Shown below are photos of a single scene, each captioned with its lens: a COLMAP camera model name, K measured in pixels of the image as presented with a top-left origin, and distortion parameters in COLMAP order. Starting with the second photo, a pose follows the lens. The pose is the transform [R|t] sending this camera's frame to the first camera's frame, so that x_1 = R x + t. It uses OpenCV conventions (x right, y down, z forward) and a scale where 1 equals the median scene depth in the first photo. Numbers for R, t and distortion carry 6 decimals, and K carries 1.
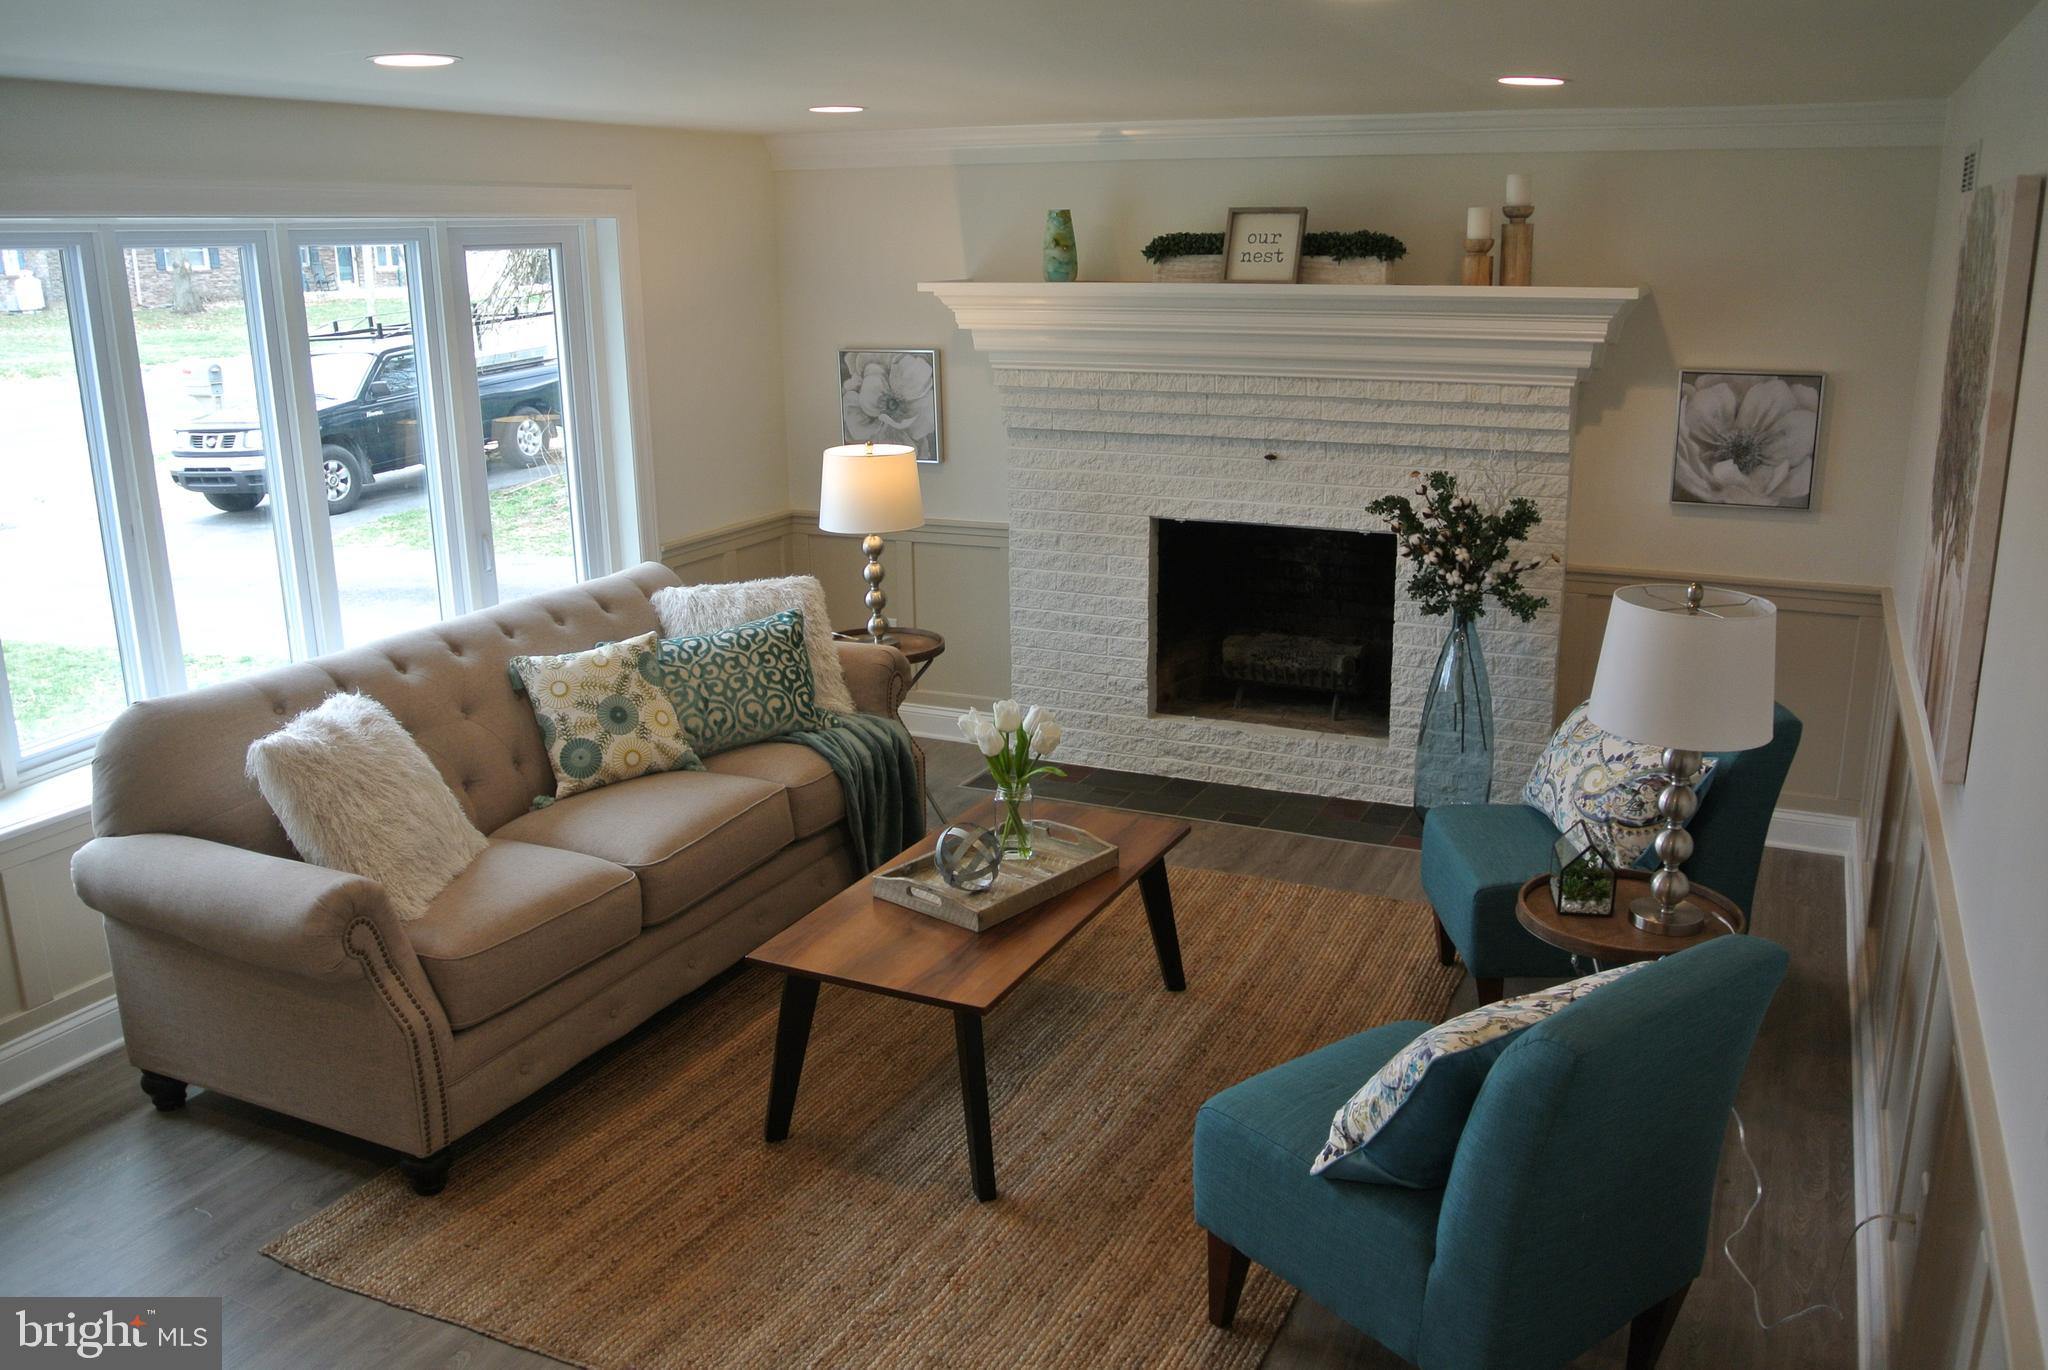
lens RADIAL K [[1626.1, 0, 1036.4], [0, 1626.1, 683.5], [0, 0, 1]] dist [-0.079812, 0.000361]
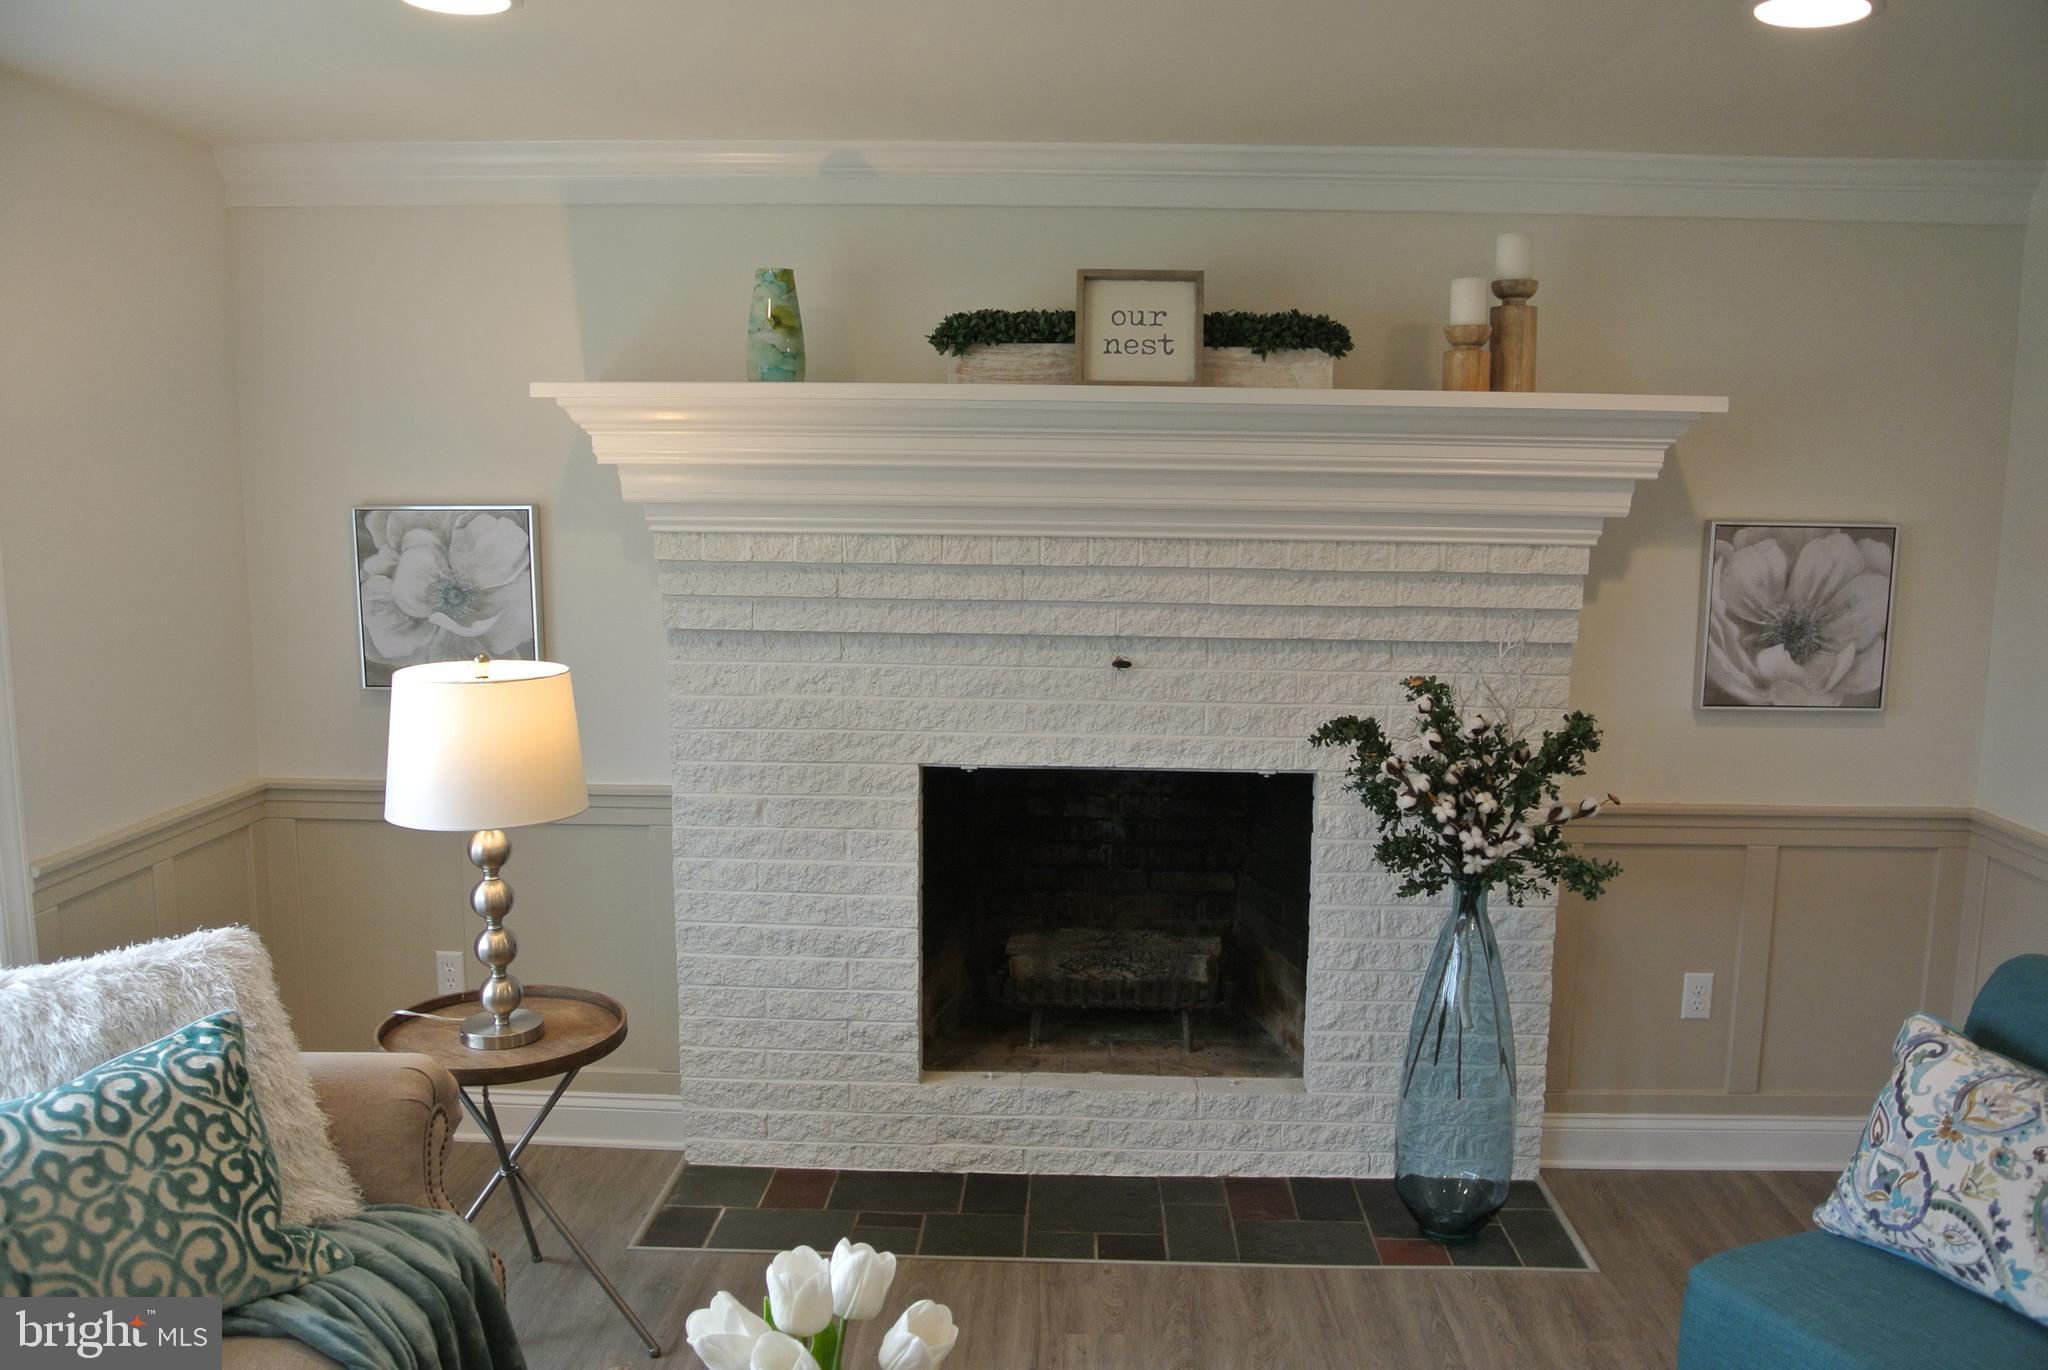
lens RADIAL K [[1587.5, 0, 1071.2], [0, 1587.5, 699.1], [0, 0, 1]] dist [-0.091617, 0.031139]
pose [[0.917841, -0.034516, 0.395444, -0.126696], [0.083429, 0.990735, -0.107166, -0.062205], [-0.388081, 0.131353, 0.912217, 0.450618]]
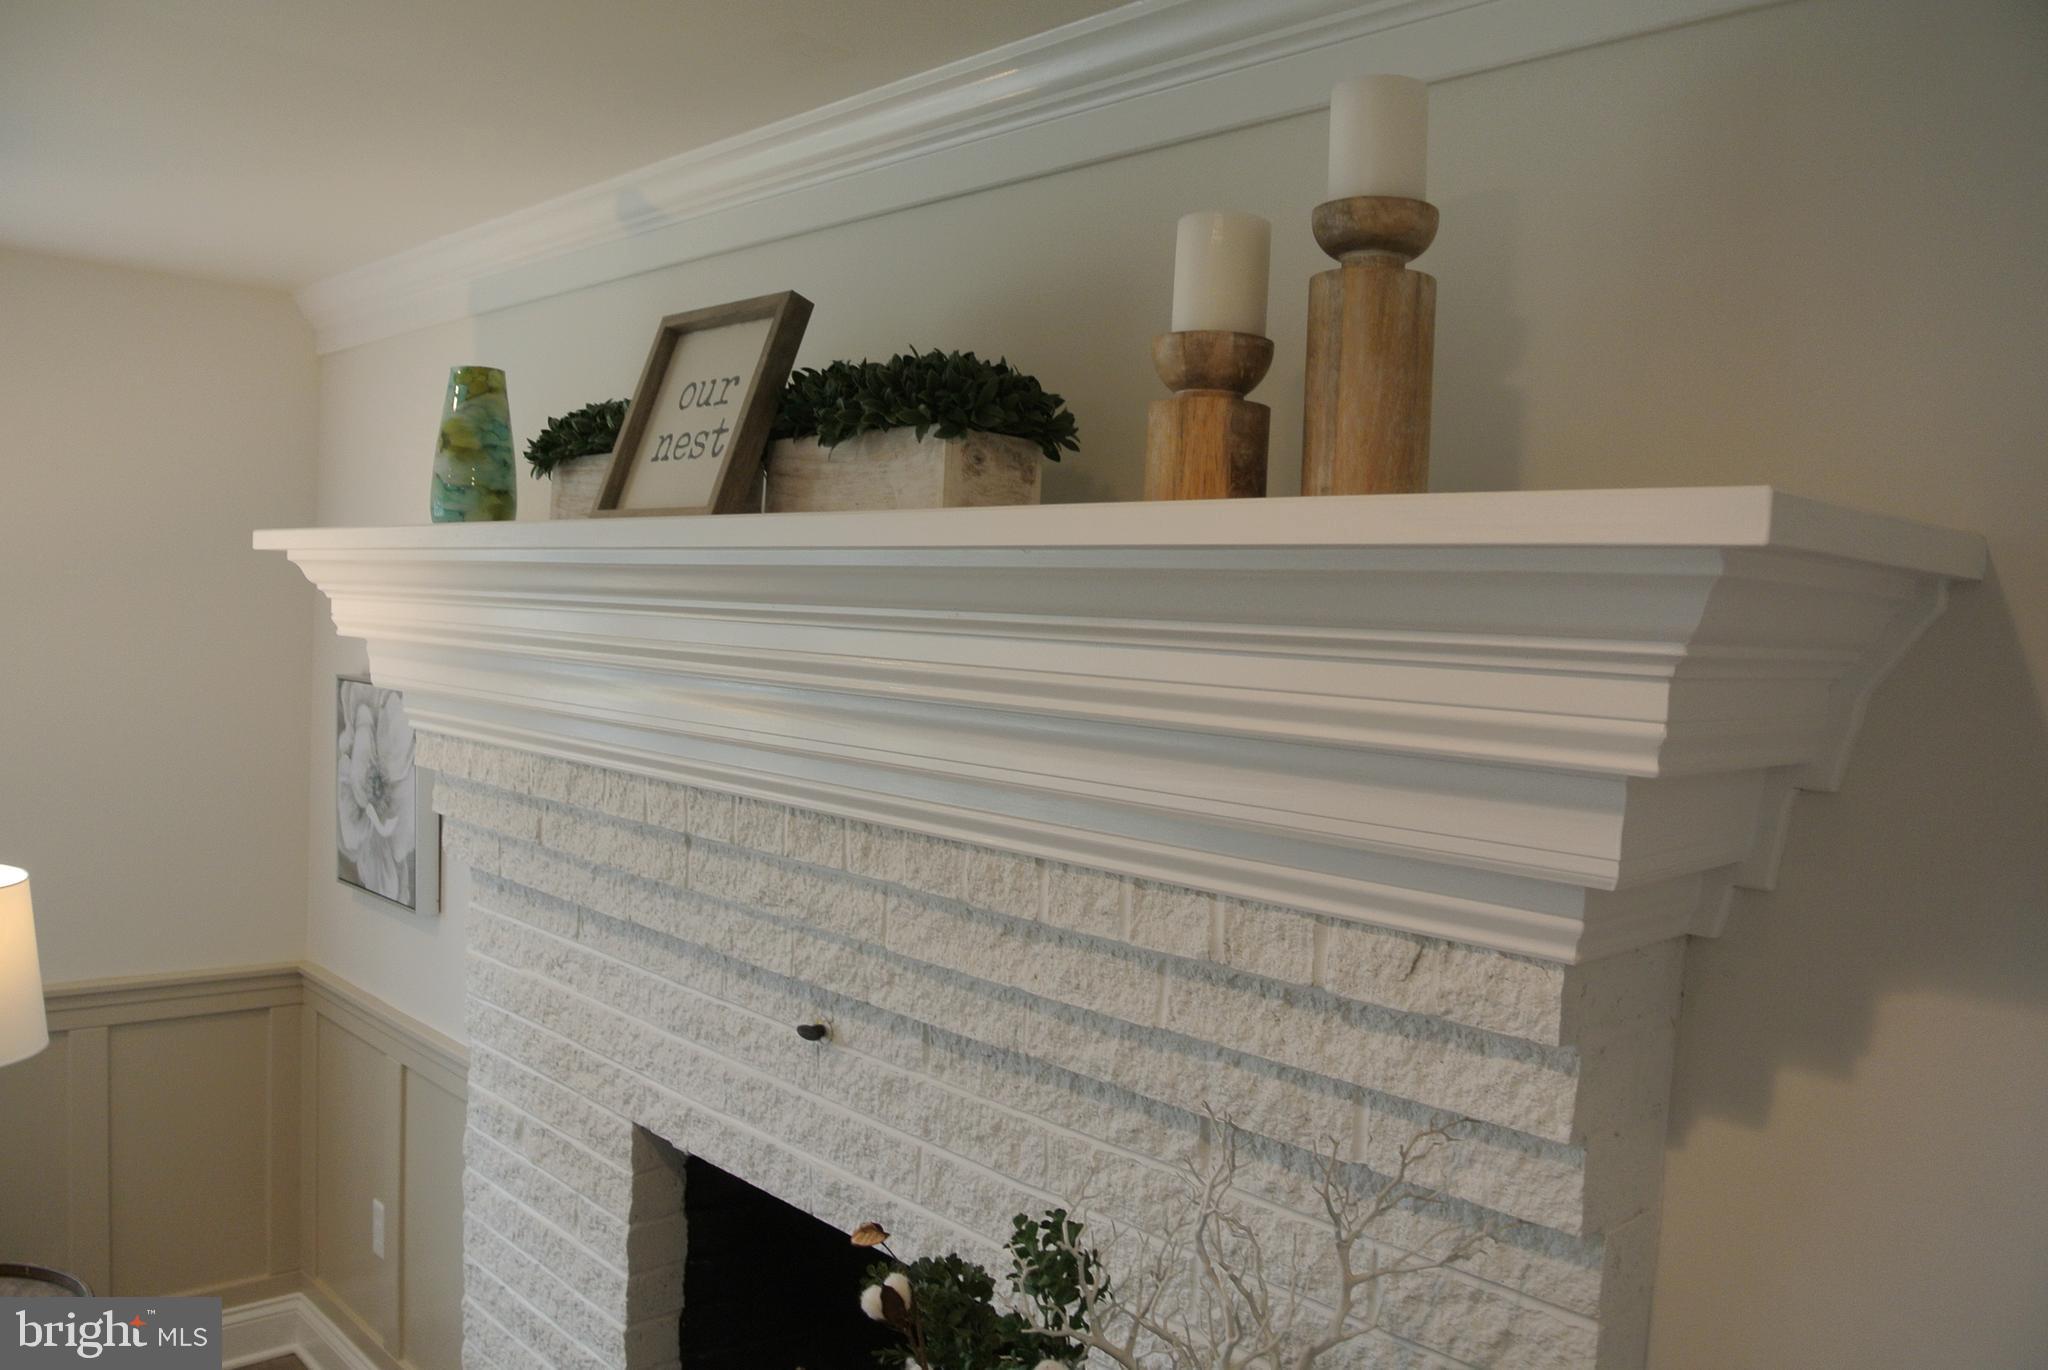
lens RADIAL K [[1587.5, 0, 1042.1], [0, 1587.5, 724.3], [0, 0, 1]] dist [-0.091617, 0.031139]
pose [[0.932364, 0.079737, -0.352618, 0.314654], [-0.152784, 0.970897, -0.184432, -0.153688], [0.327650, 0.225832, 0.917412, 0.712537]]
